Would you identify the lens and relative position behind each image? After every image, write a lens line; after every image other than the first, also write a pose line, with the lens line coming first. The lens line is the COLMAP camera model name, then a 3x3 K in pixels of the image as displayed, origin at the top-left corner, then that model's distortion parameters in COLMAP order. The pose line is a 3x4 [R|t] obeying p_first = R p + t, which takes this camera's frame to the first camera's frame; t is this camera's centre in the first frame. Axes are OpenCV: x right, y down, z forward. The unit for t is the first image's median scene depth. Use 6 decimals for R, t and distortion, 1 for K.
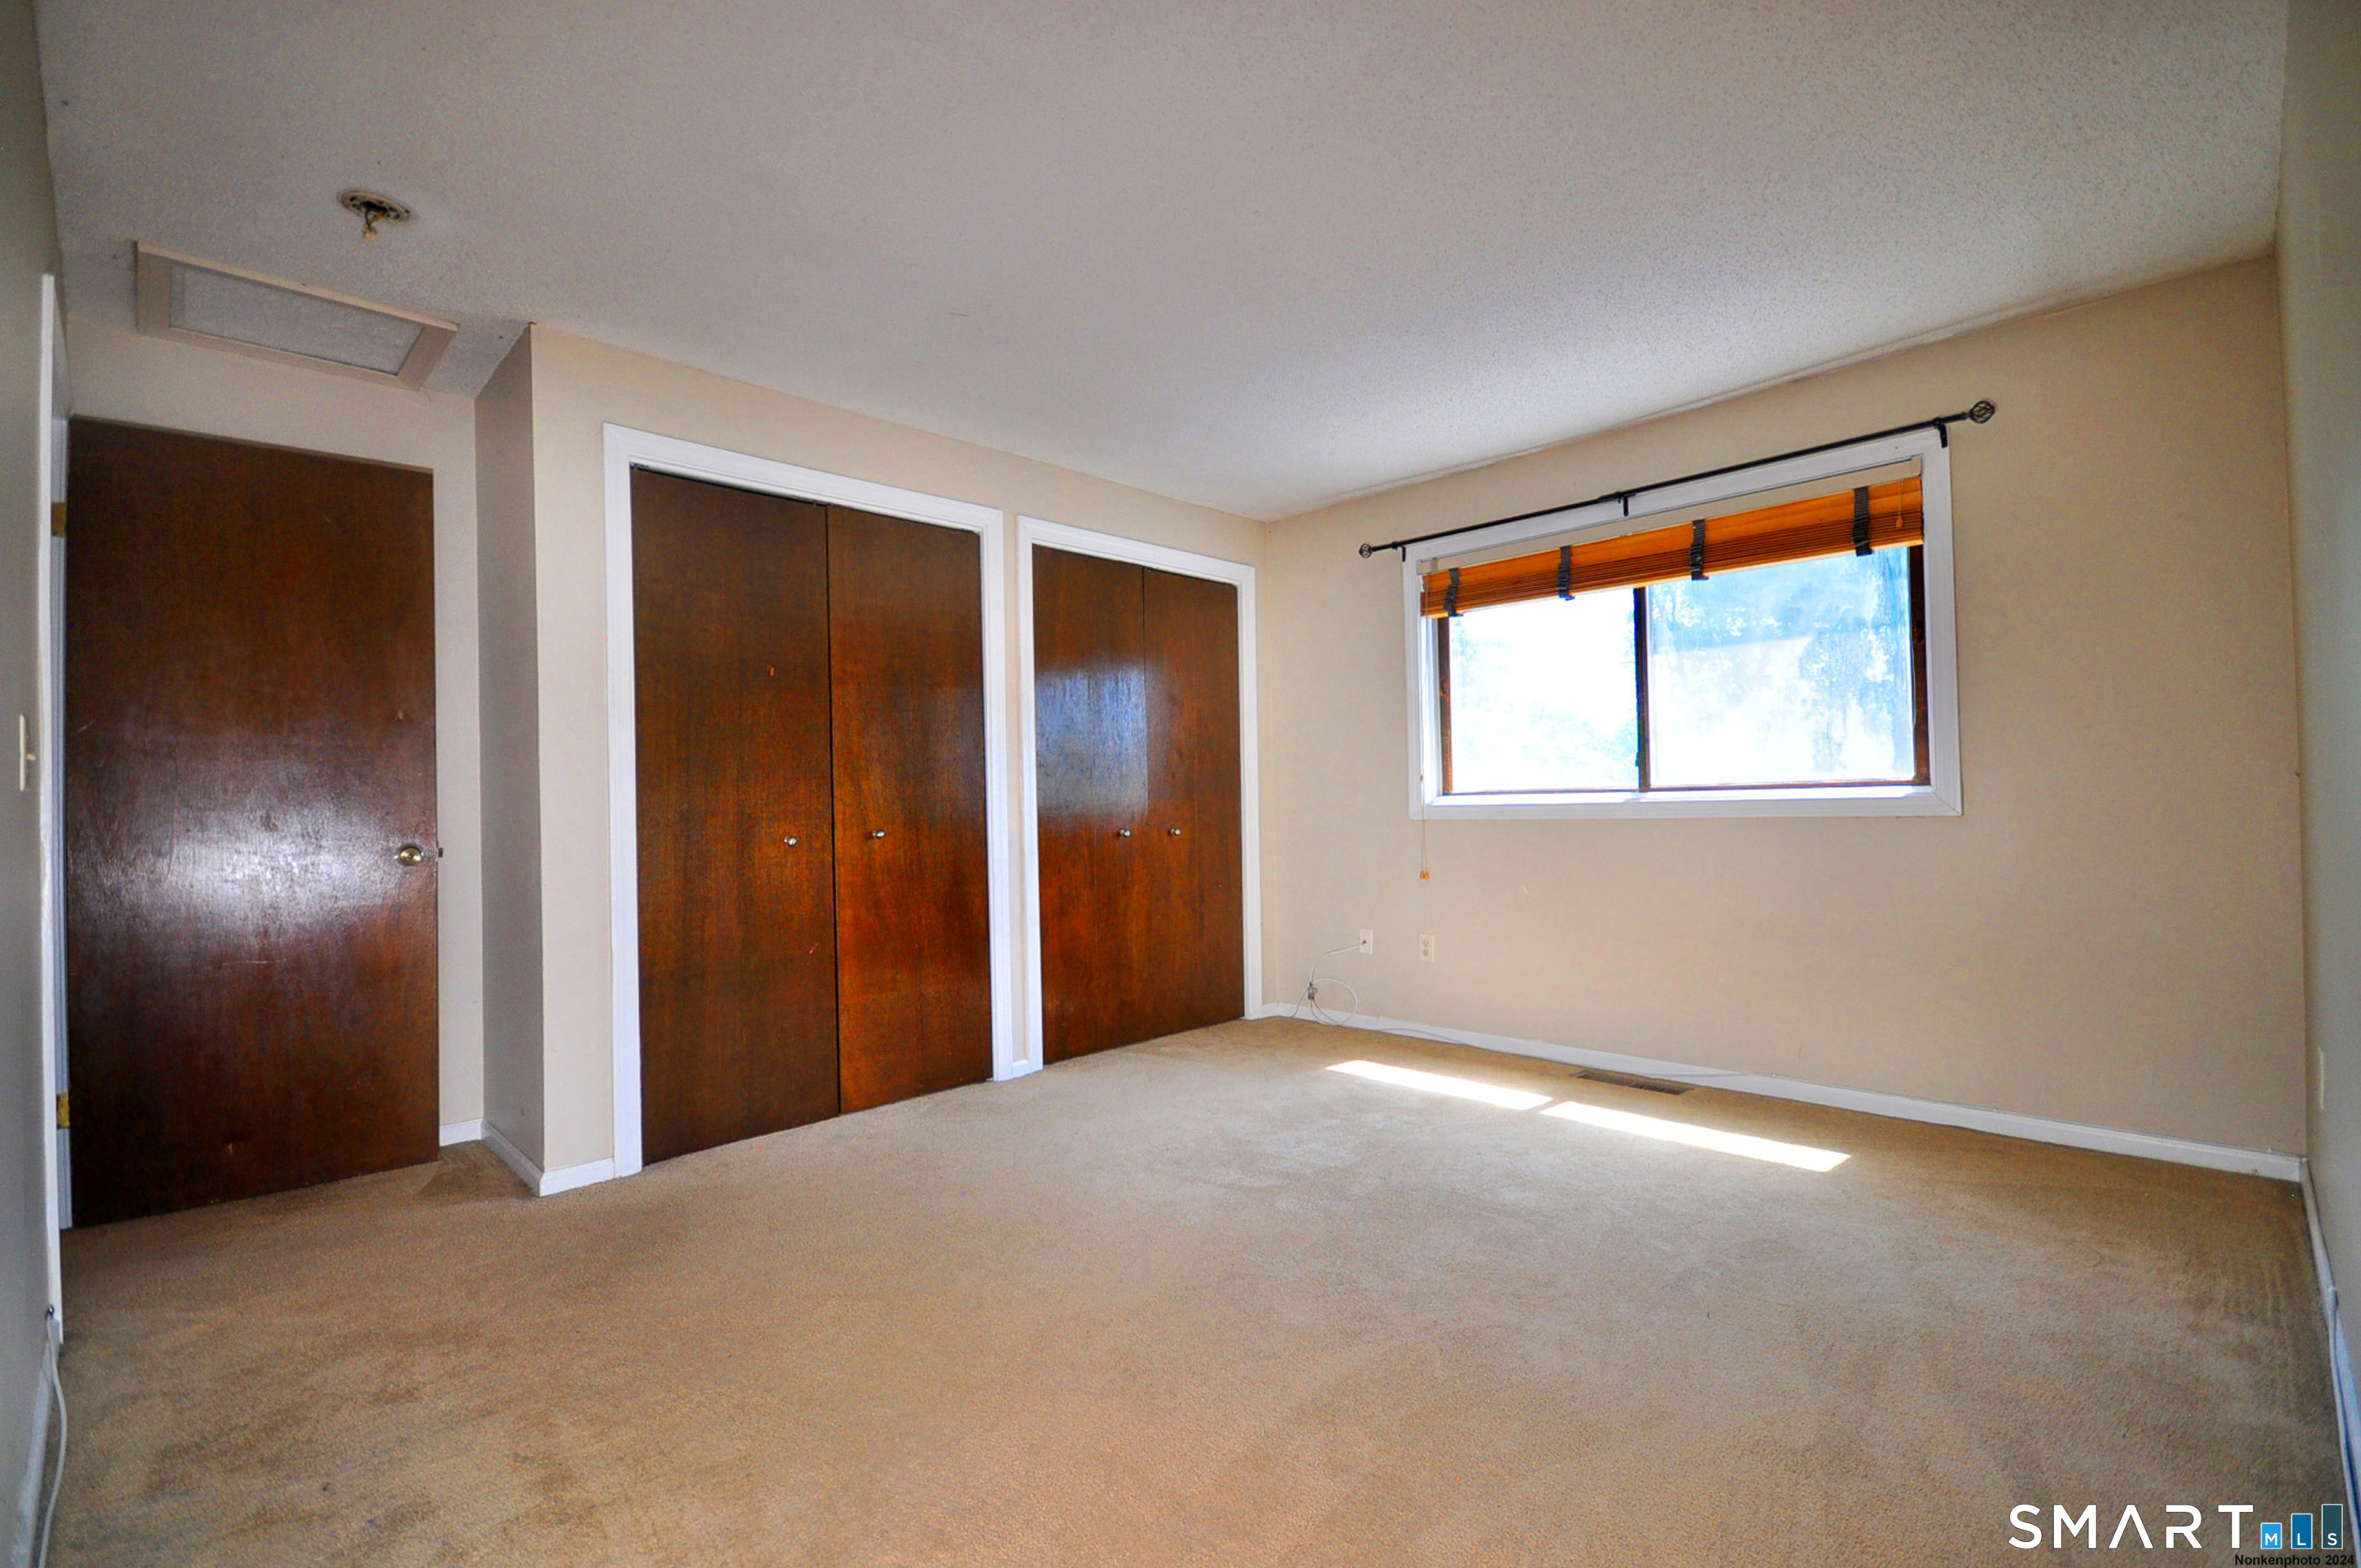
lens RADIAL K [[1036.2, 0, 1181.5], [0, 1036.2, 792.8], [0, 0, 1]] dist [0.004971, -0.000305]
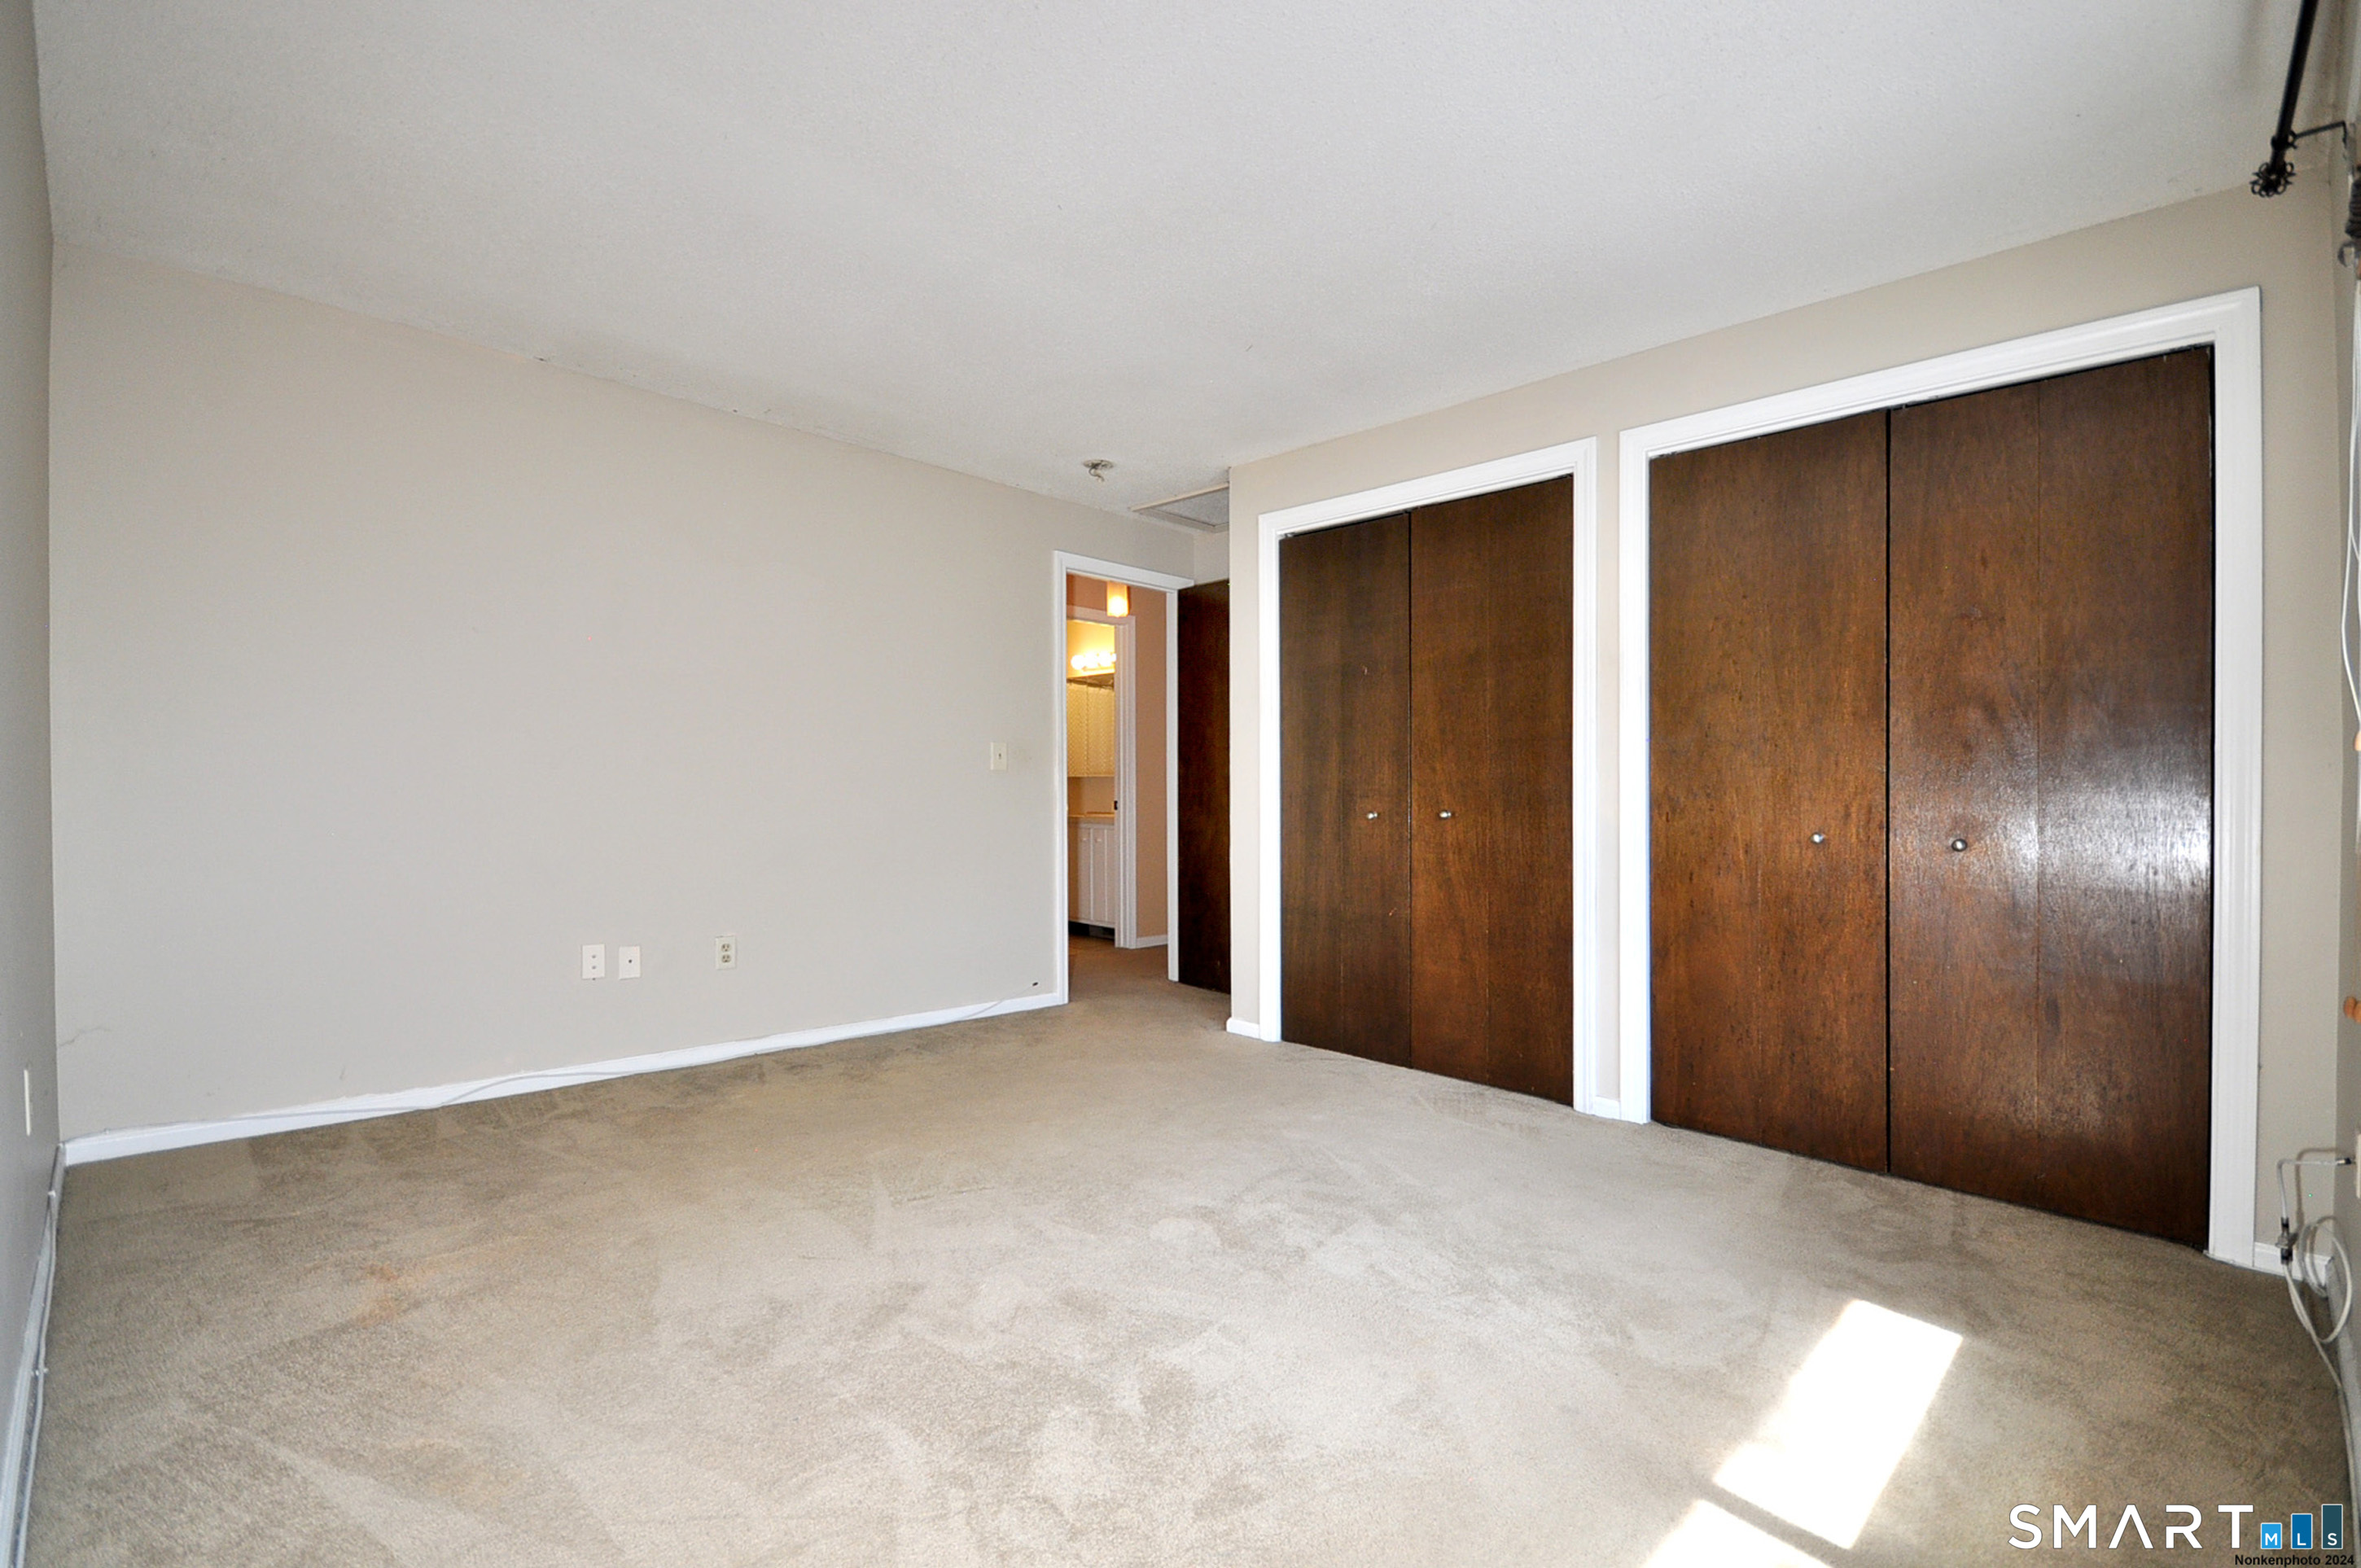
lens RADIAL K [[1036.2, 0, 1181.5], [0, 1036.2, 792.8], [0, 0, 1]] dist [0.004971, -0.000305]
pose [[0.023320, 0.030922, -0.999250, 0.674791], [0.007676, 0.999487, 0.031108, -0.014834], [0.999699, -0.008396, 0.023071, 0.656840]]
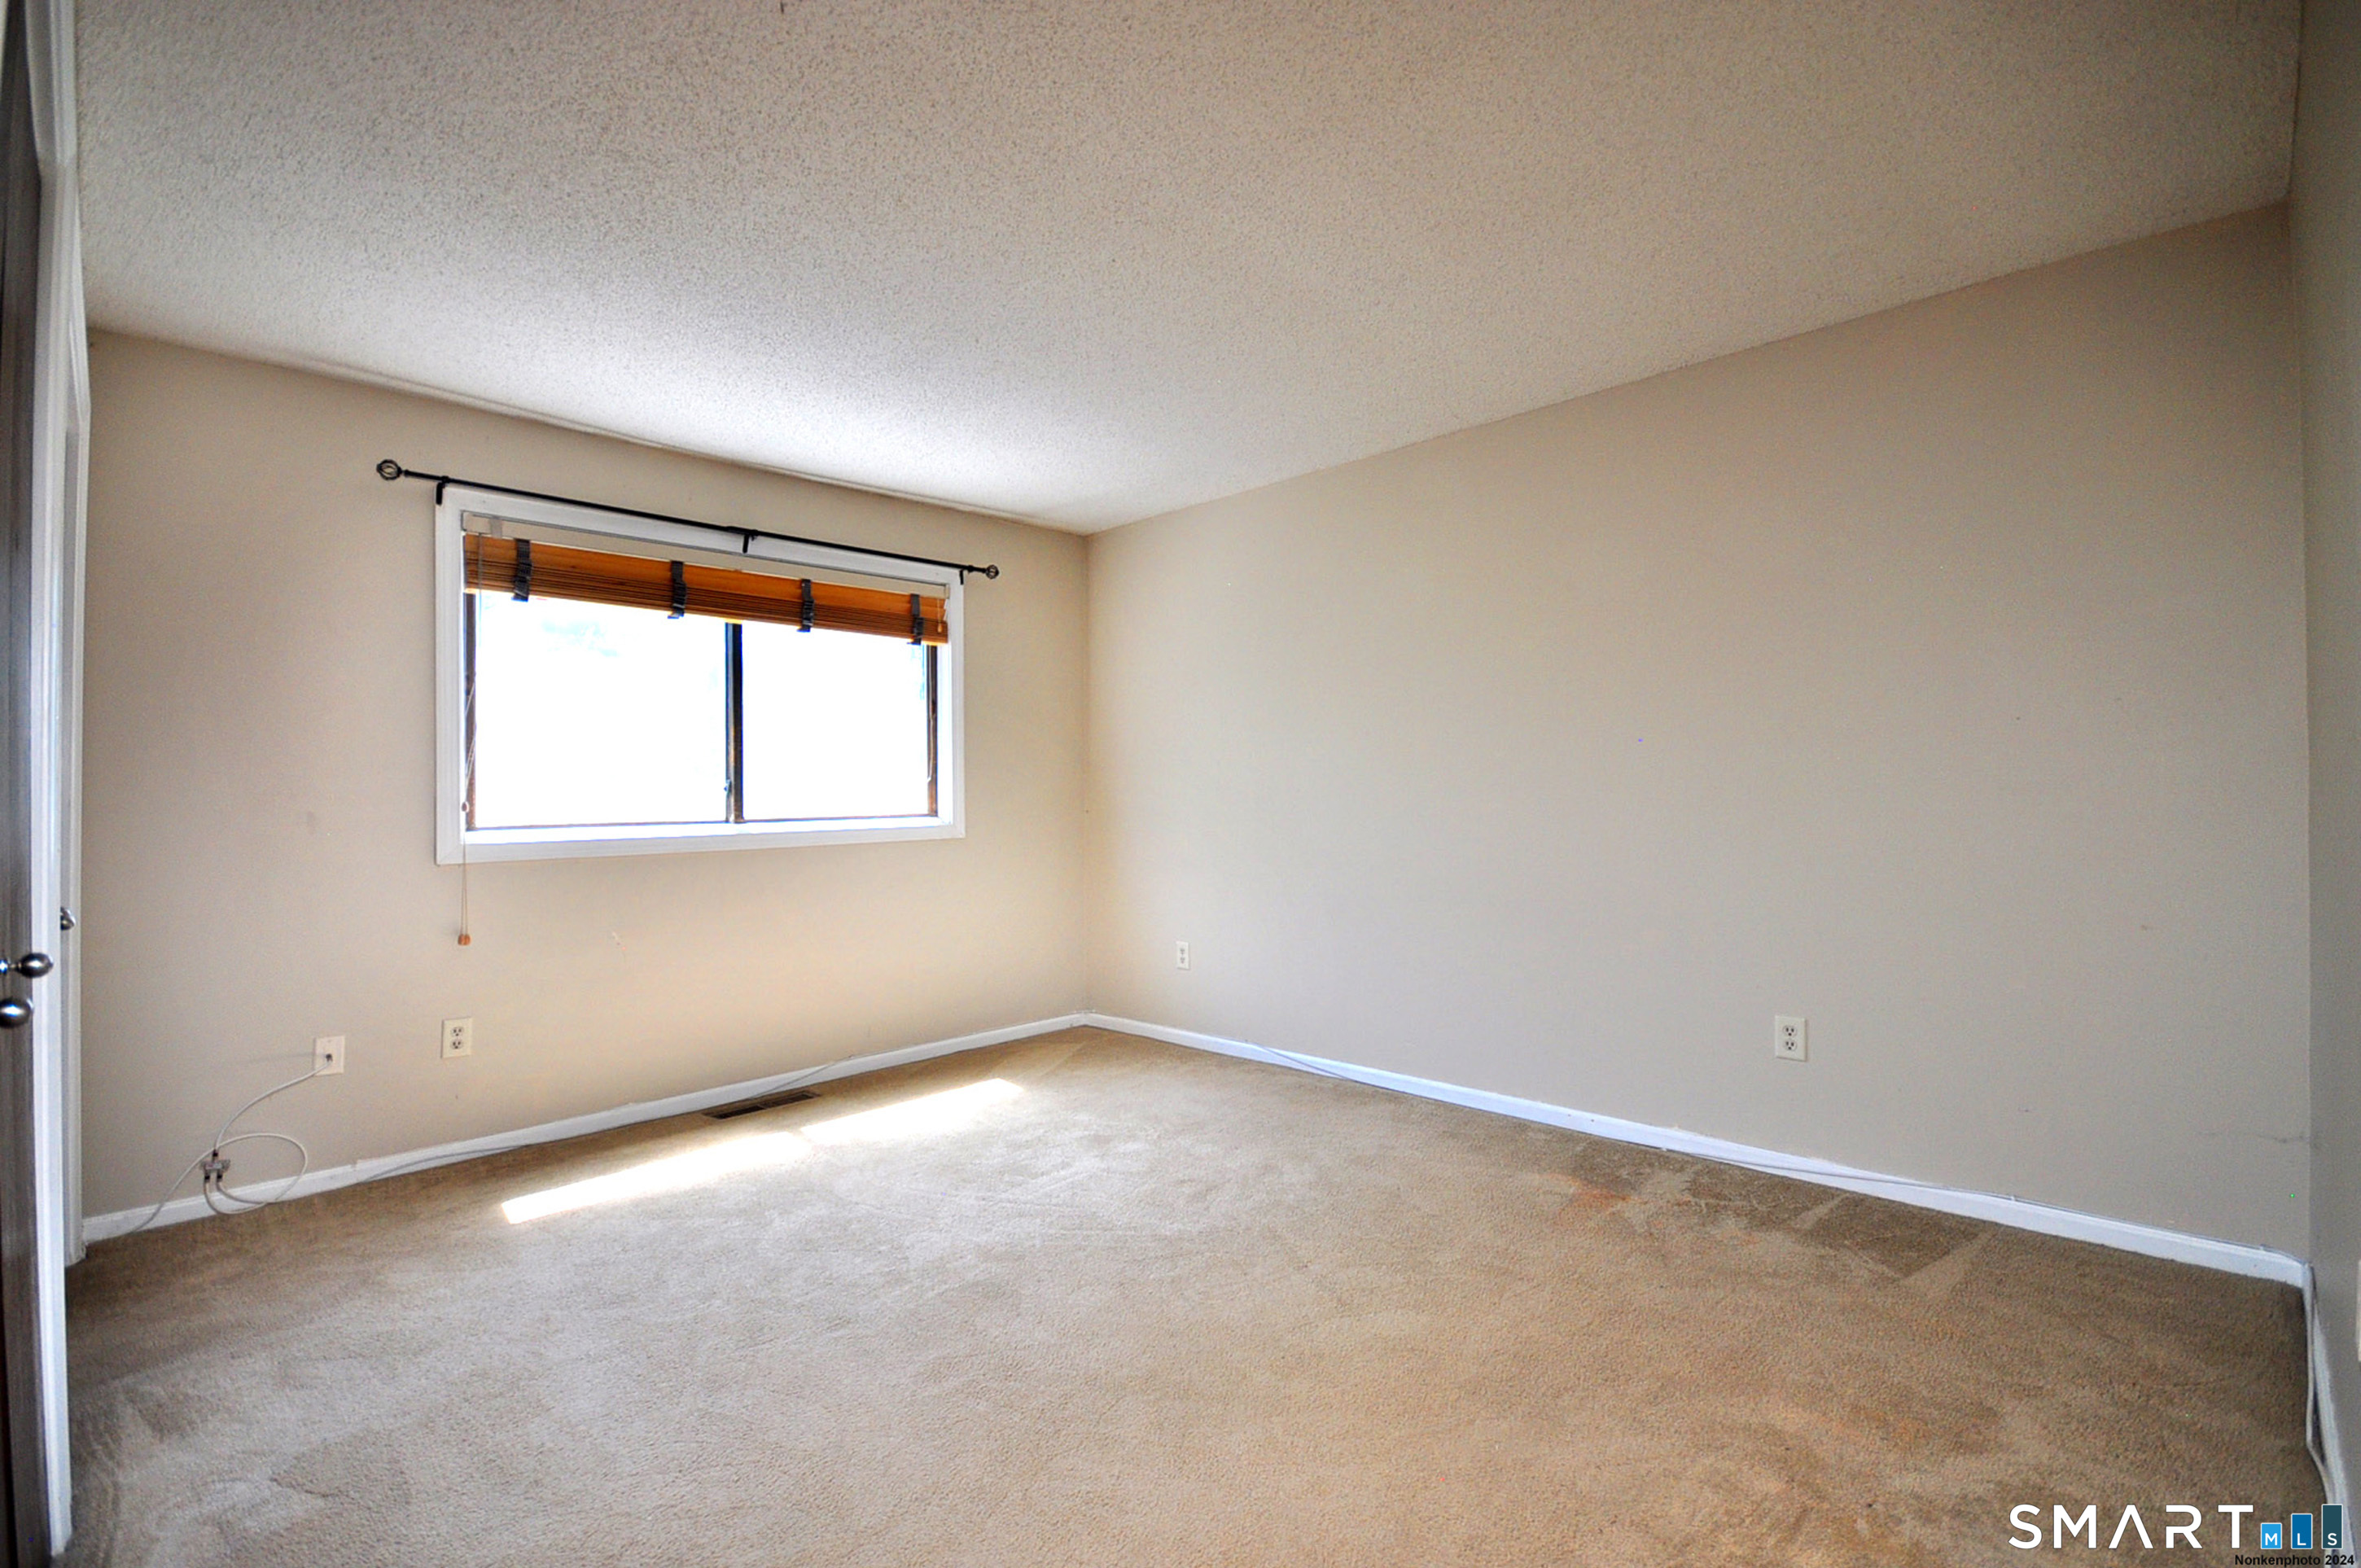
lens RADIAL K [[1036.2, 0, 1181.5], [0, 1036.2, 792.8], [0, 0, 1]] dist [0.004971, -0.000305]
pose [[0.001360, 0.012822, 0.999917, -0.580430], [-0.003470, 0.999912, -0.012817, -0.019058], [-0.999993, -0.003452, 0.001405, 0.560539]]
